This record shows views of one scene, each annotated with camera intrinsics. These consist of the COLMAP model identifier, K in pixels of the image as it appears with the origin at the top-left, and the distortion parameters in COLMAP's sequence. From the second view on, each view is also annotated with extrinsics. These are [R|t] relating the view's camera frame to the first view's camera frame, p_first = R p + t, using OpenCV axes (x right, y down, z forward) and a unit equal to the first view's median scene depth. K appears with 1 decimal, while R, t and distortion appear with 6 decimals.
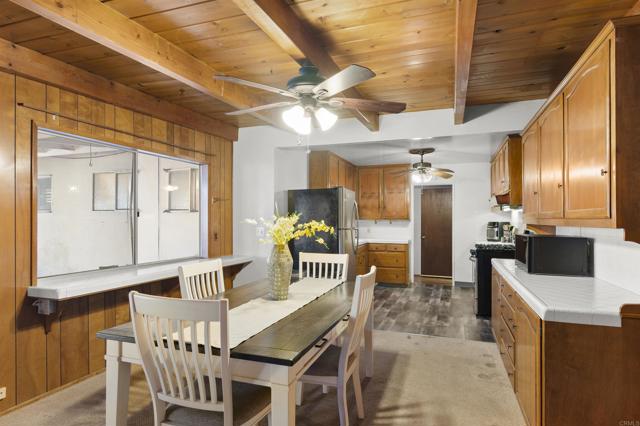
lens RADIAL K [[361.5, 0, 323.9], [0, 361.5, 215.1], [0, 0, 1]] dist [-0.002974, 0.000563]
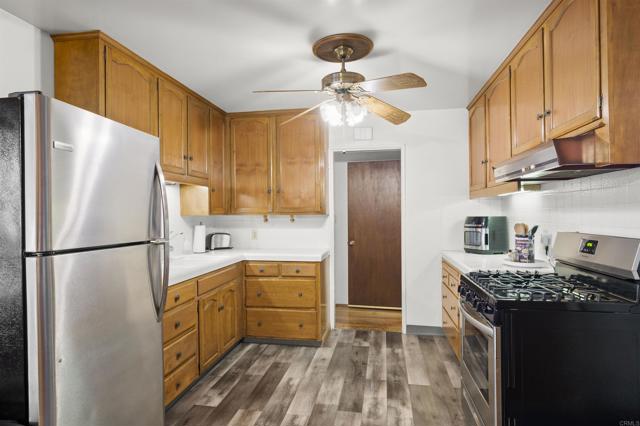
lens RADIAL K [[361.5, 0, 316.0], [0, 361.5, 211.3], [0, 0, 1]] dist [-0.002974, 0.000563]
pose [[0.986900, -0.008708, 0.161098, 0.136493], [0.007486, 0.999938, 0.008190, 0.004148], [-0.161159, -0.006877, 0.986904, 0.472475]]
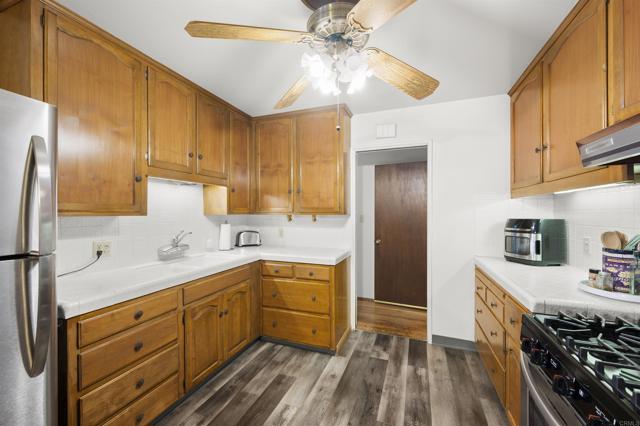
lens RADIAL K [[249.0, 0, 322.0], [0, 249.0, 212.1], [0, 0, 1]] dist [0.000707, -0.000237]
pose [[0.999832, -0.002581, -0.018131, 0.209686], [0.002790, 0.999929, 0.011545, 0.005269], [0.018100, -0.011594, 0.999769, 0.637335]]
